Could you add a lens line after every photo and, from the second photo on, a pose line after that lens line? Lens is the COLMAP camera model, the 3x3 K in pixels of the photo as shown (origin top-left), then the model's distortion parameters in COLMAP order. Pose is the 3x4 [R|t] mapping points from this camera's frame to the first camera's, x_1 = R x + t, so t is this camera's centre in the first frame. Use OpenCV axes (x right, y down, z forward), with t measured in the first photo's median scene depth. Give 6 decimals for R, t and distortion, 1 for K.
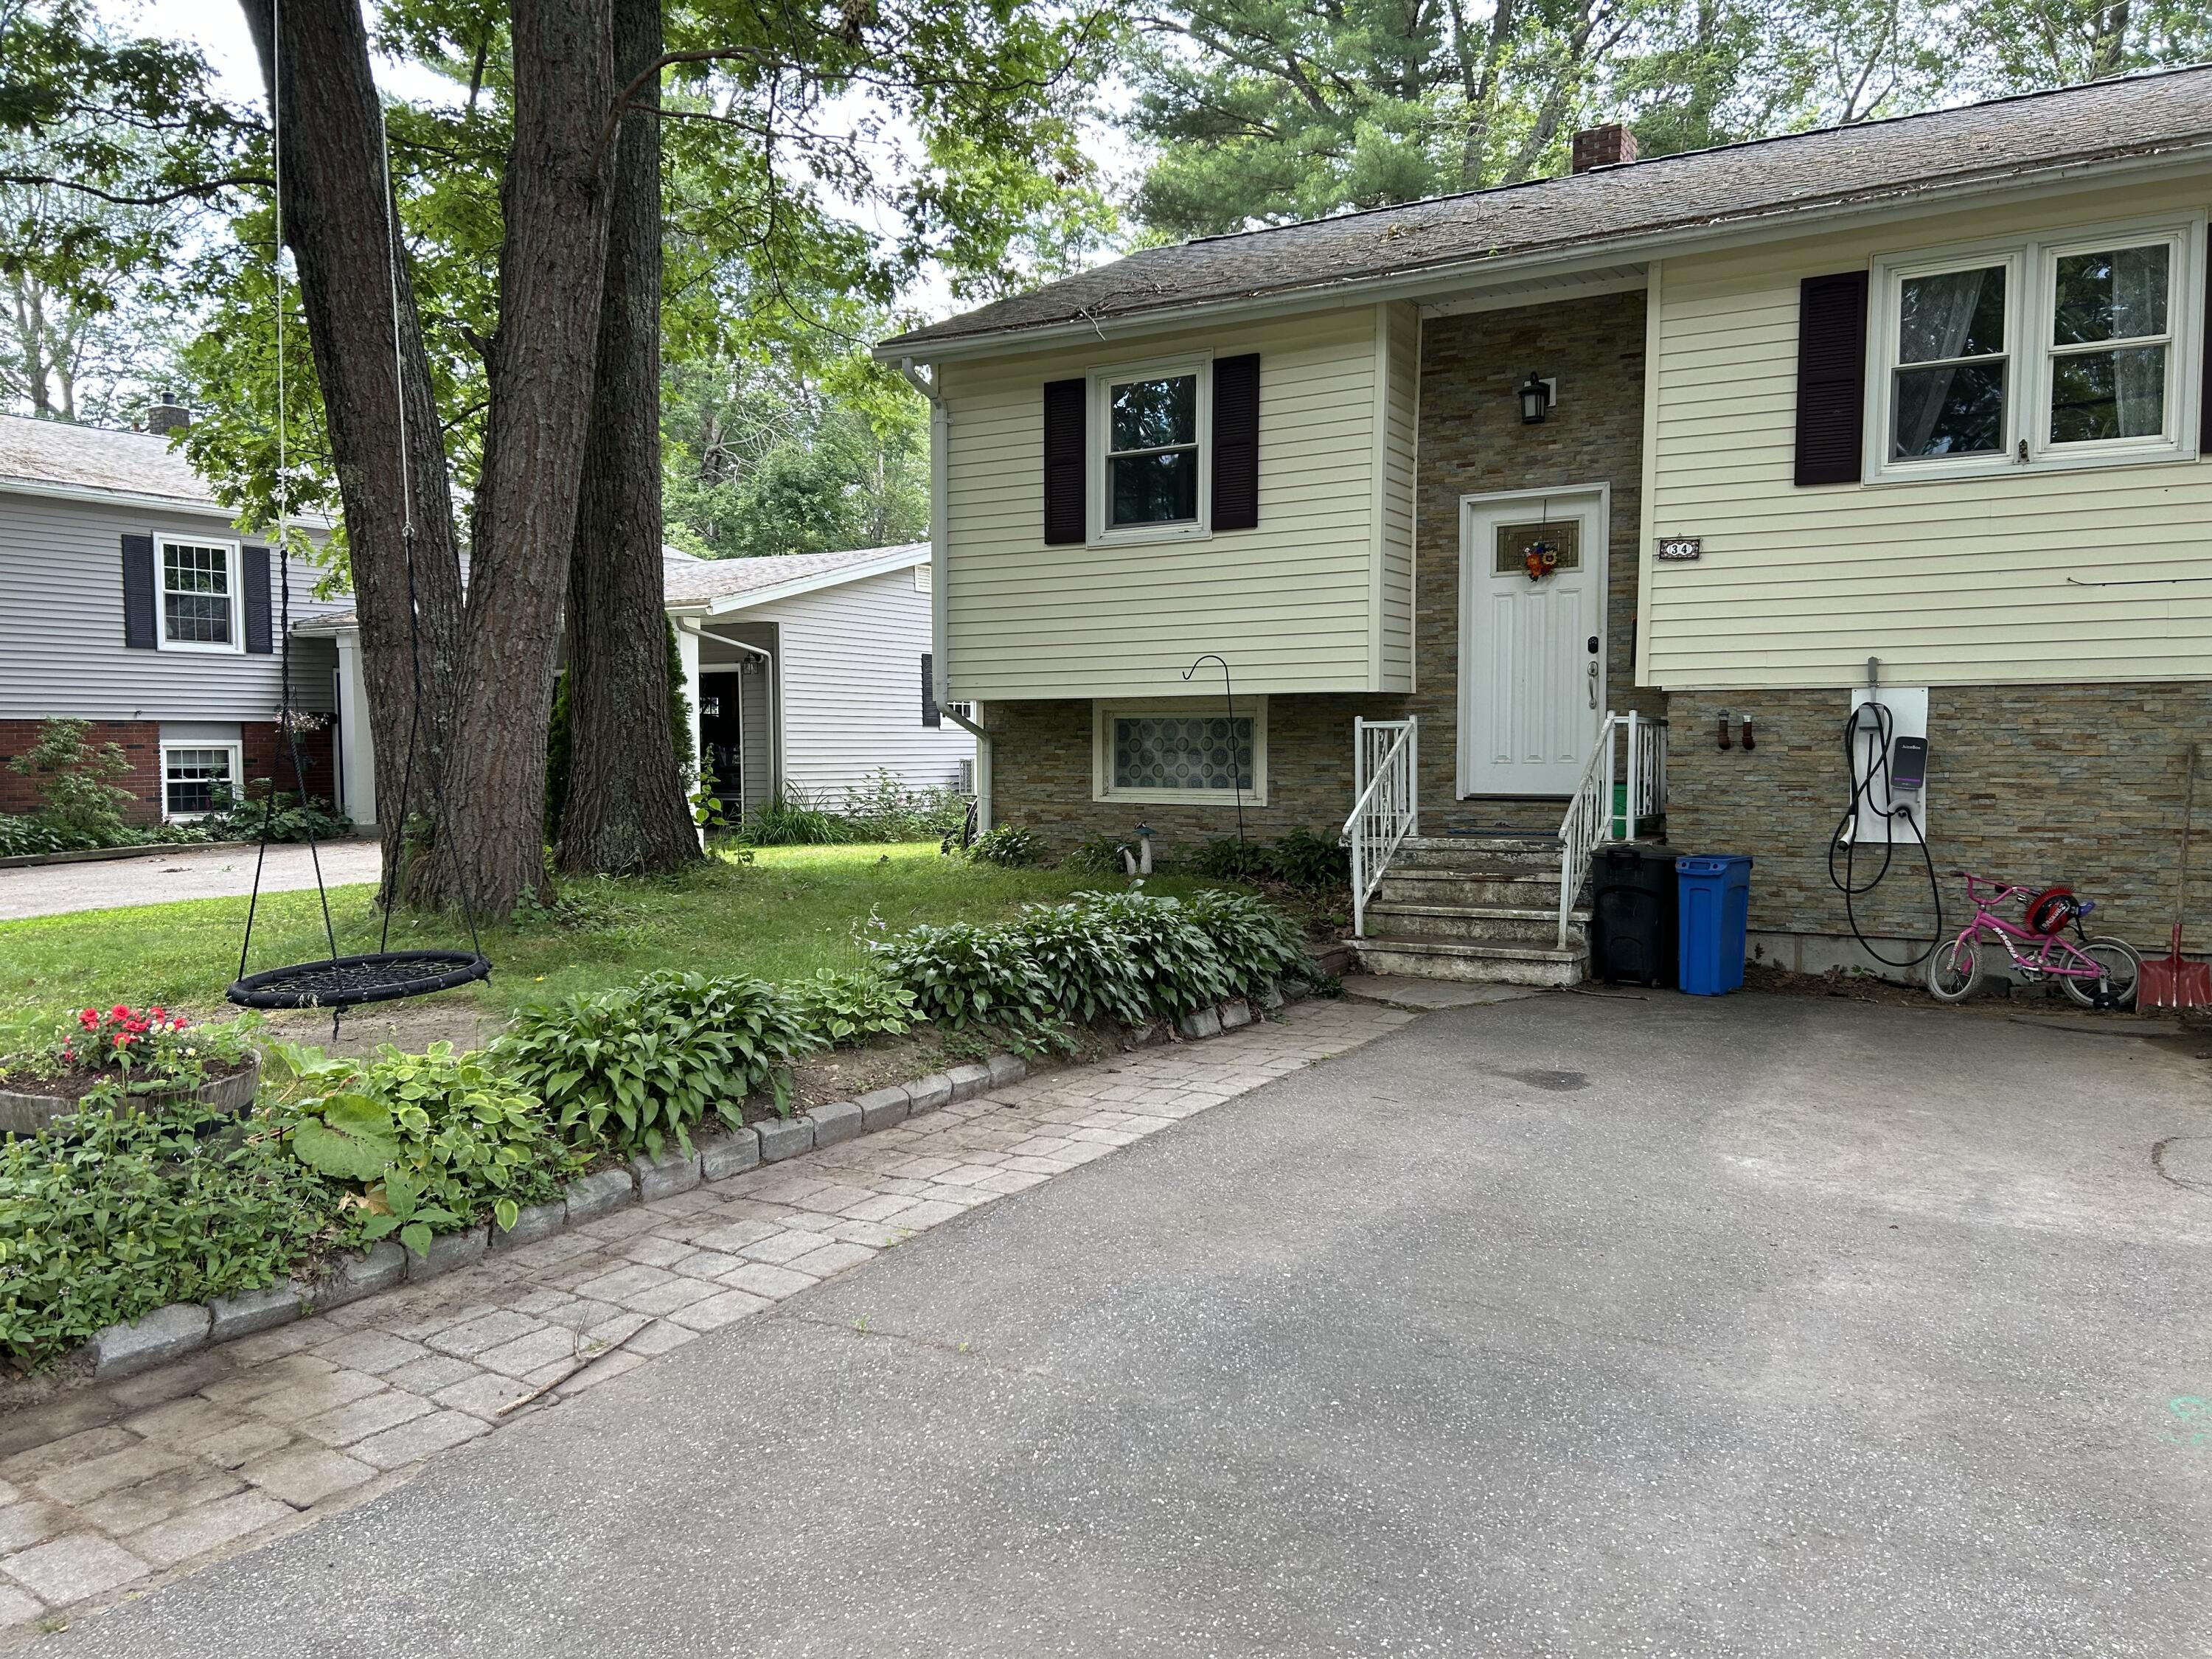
lens RADIAL K [[1679.5, 0, 1106.0], [0, 1679.5, 829.5], [0, 0, 1]] dist [-0.000383, -0.050445]
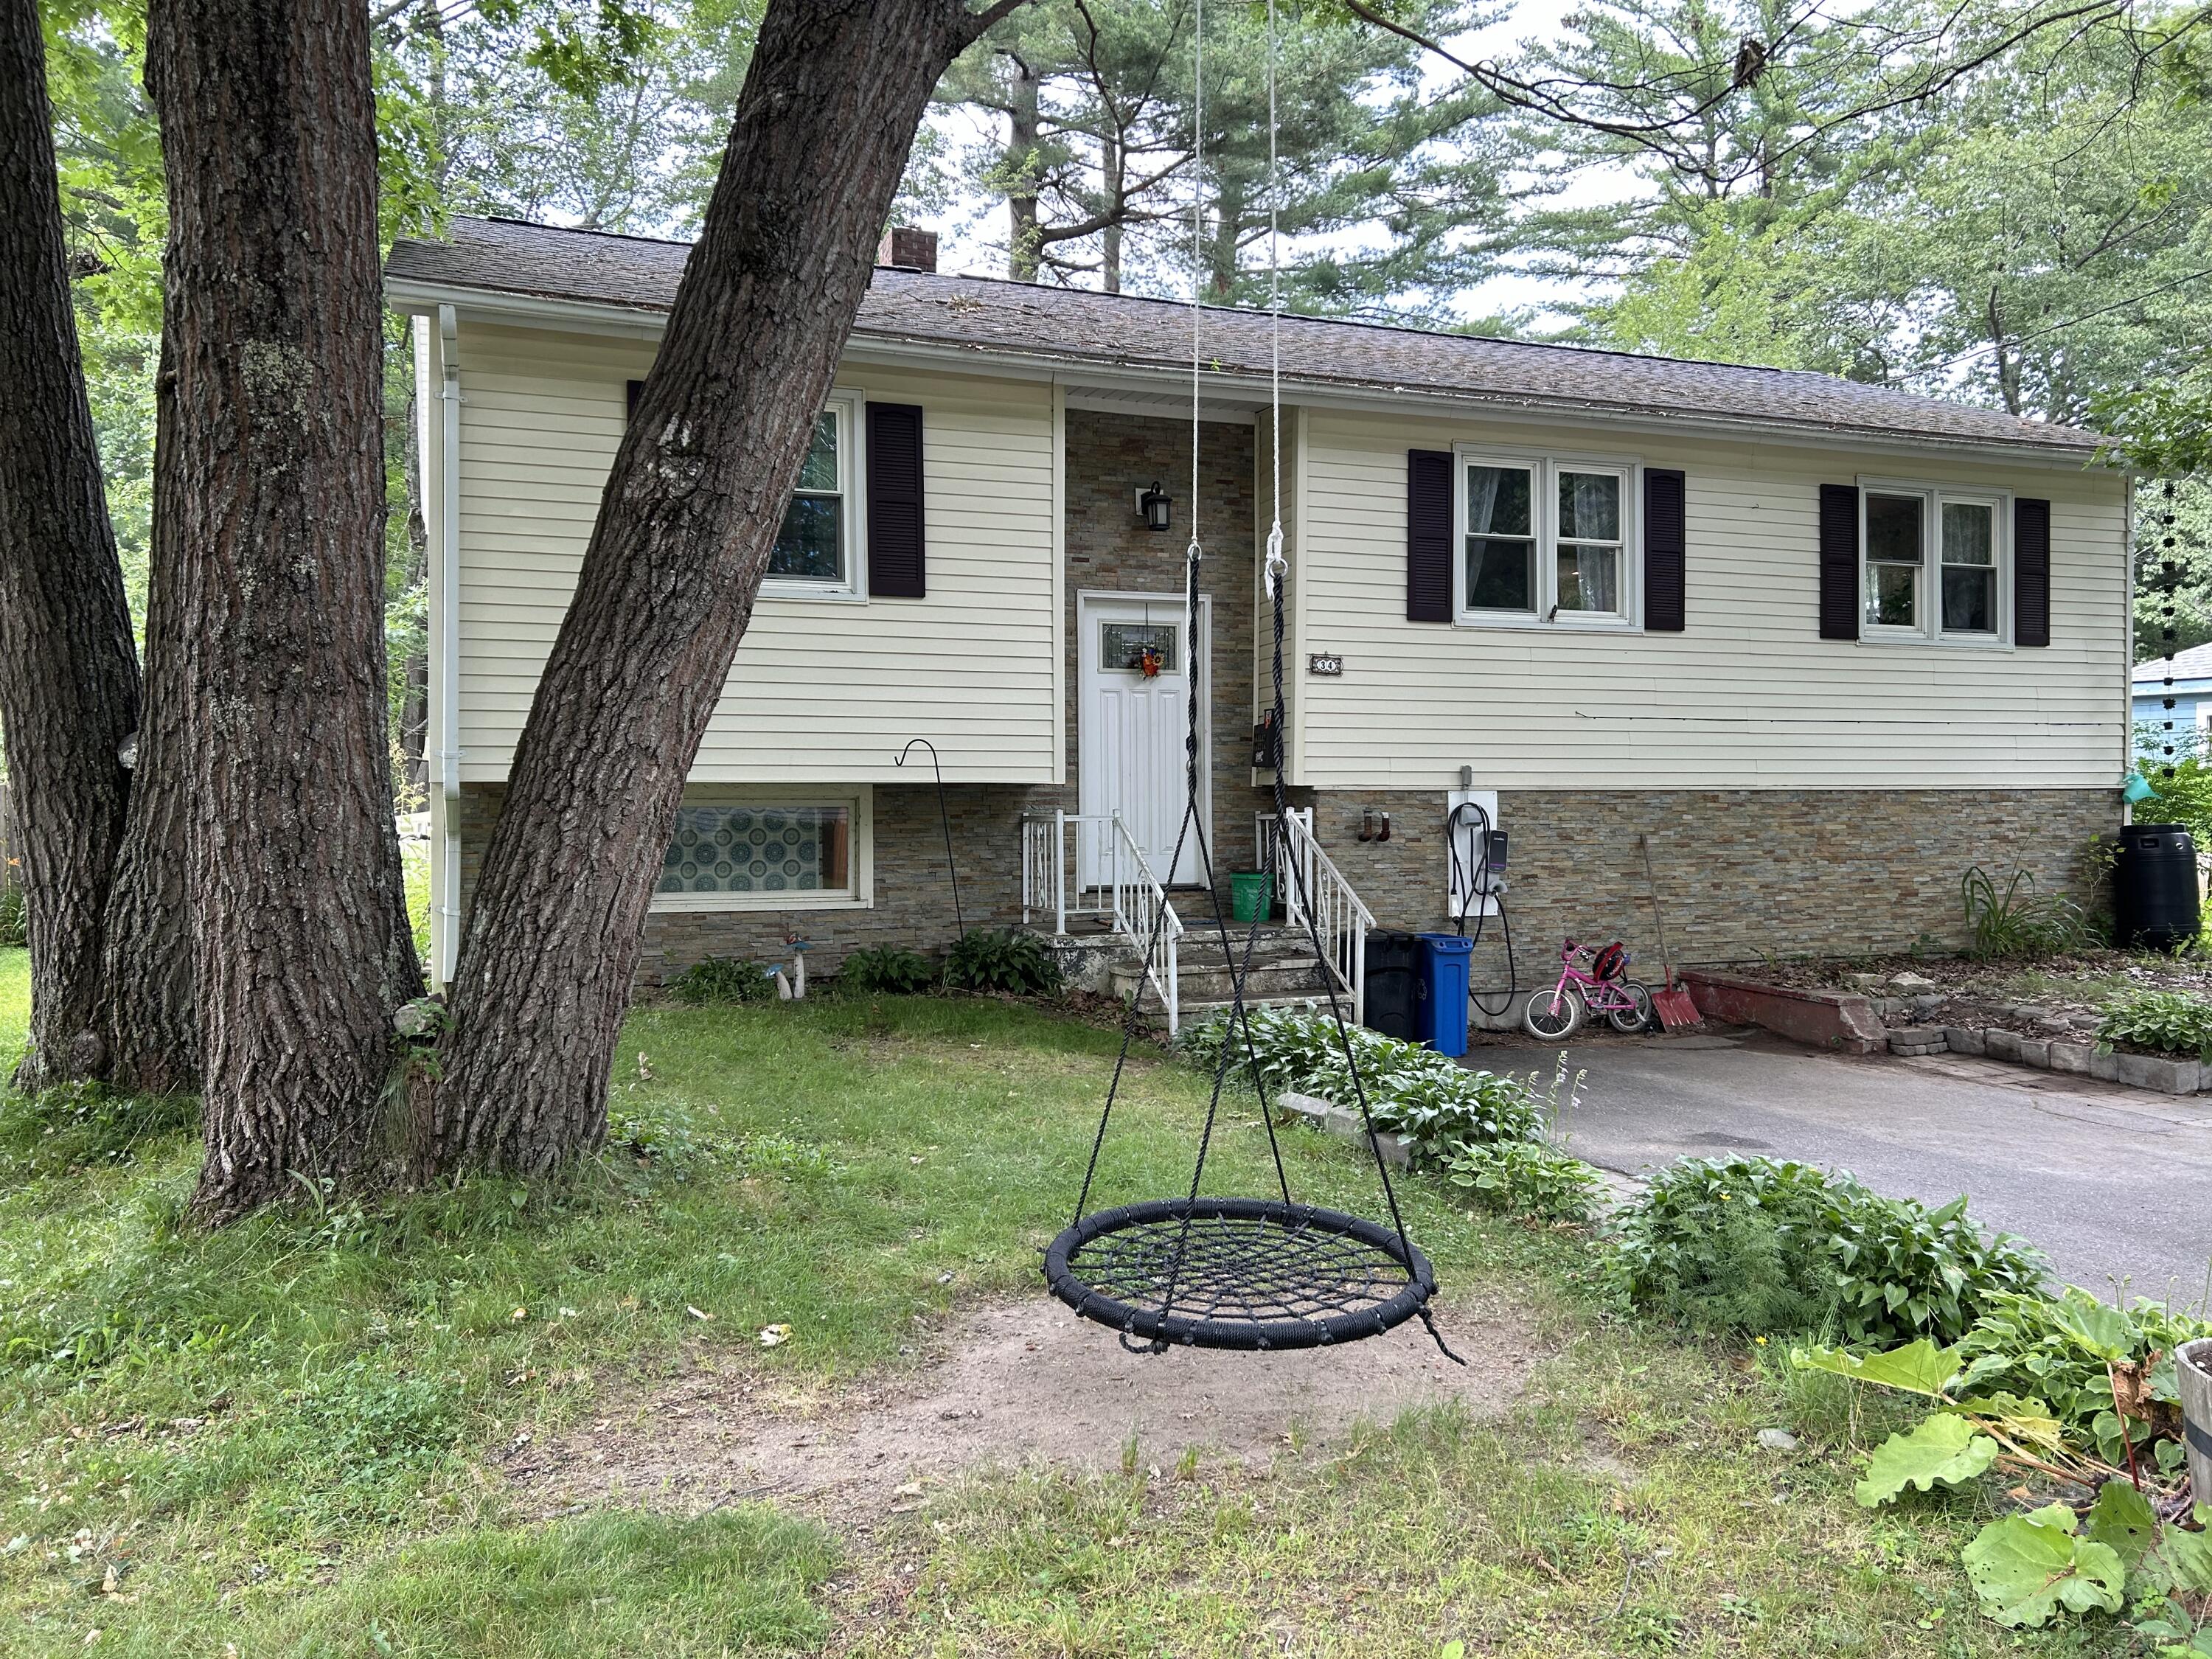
lens RADIAL K [[1730.1, 0, 1106.0], [0, 1730.1, 829.5], [0, 0, 1]] dist [0.097189, -0.000643]
pose [[0.592080, 0.002433, 0.805876, -0.716710], [0.044441, 0.998375, -0.035665, -0.021667], [-0.804653, 0.056930, 0.591009, 0.449298]]
